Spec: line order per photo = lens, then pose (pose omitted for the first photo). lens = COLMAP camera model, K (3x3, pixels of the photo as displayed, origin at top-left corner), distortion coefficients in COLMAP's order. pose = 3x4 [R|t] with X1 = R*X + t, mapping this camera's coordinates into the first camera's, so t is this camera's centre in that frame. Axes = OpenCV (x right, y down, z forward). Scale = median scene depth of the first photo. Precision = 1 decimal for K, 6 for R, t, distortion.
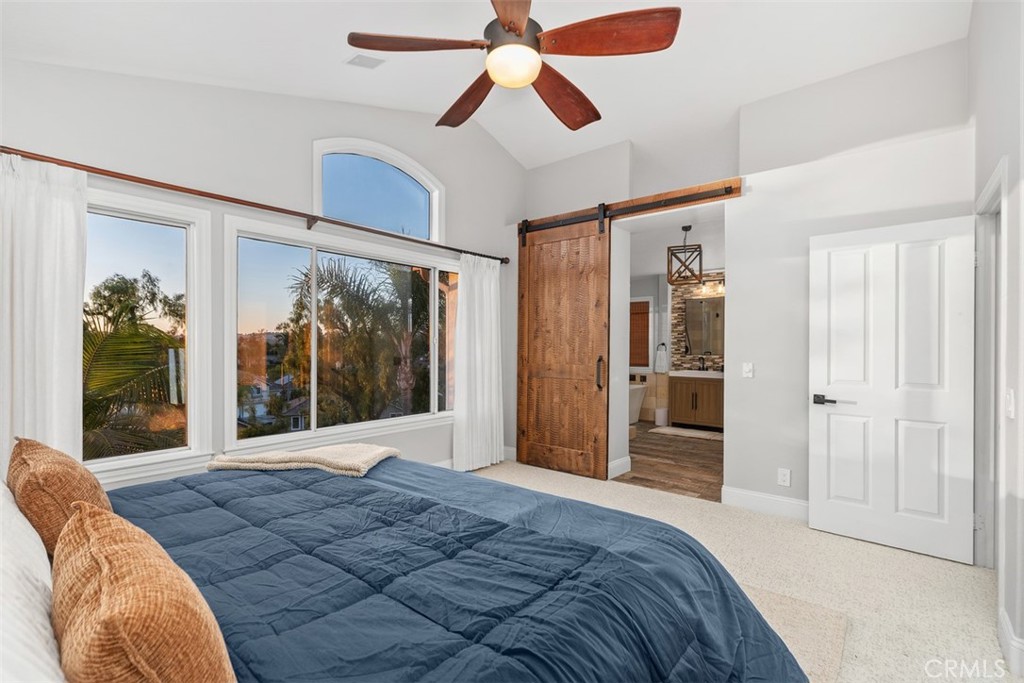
lens RADIAL K [[458.6, 0, 512.0], [0, 458.6, 341.5], [0, 0, 1]] dist [0.003398, 0.000021]
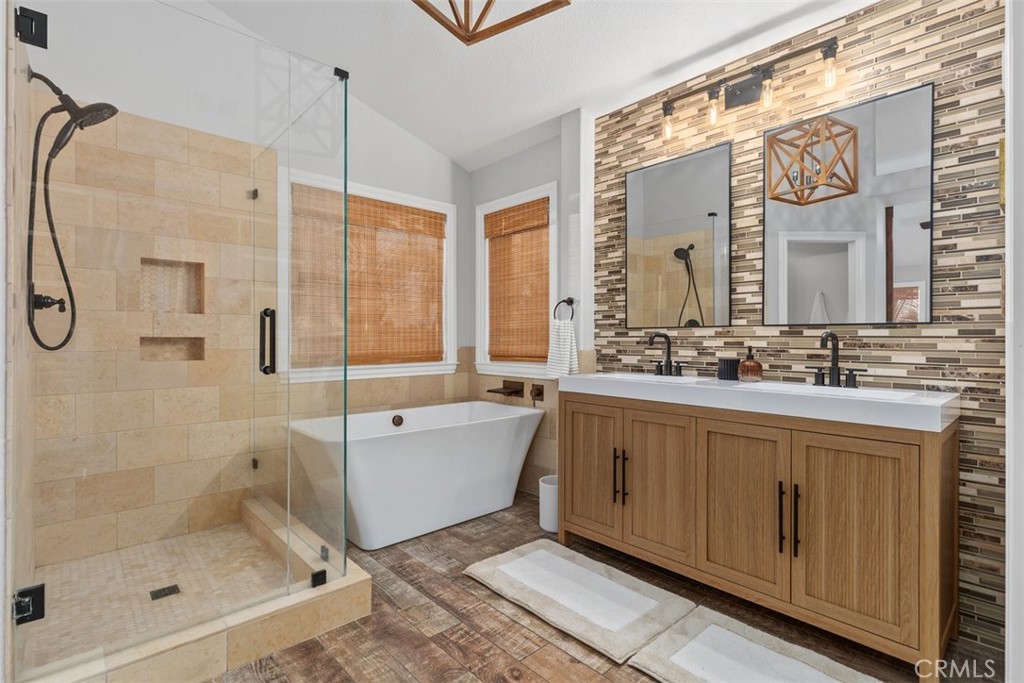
lens RADIAL K [[487.0, 0, 510.9], [0, 487.0, 337.2], [0, 0, 1]] dist [-0.002581, -0.000660]
pose [[0.991177, -0.006811, -0.132372, 0.336017], [0.007653, 0.999954, 0.005851, 0.031905], [0.132326, -0.006813, 0.991183, 0.609405]]
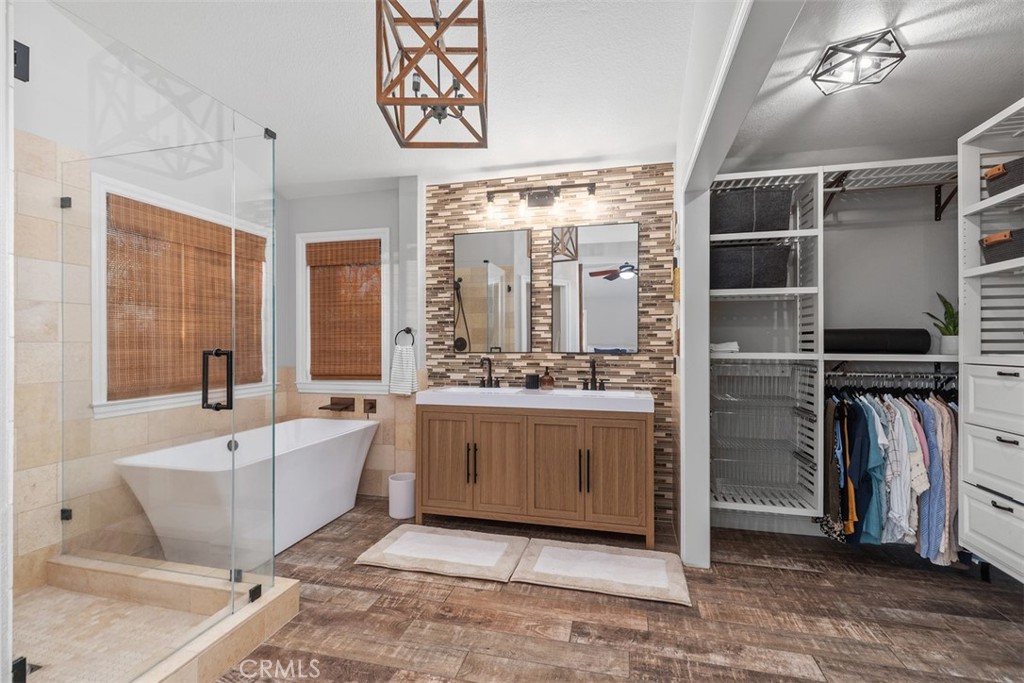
lens RADIAL K [[458.6, 0, 512.0], [0, 458.6, 341.5], [0, 0, 1]] dist [0.003398, 0.000021]
pose [[0.900883, -0.006540, 0.434012, 0.226260], [0.004330, 0.999972, 0.006080, 0.014332], [-0.434040, -0.003598, 0.900886, 0.549541]]
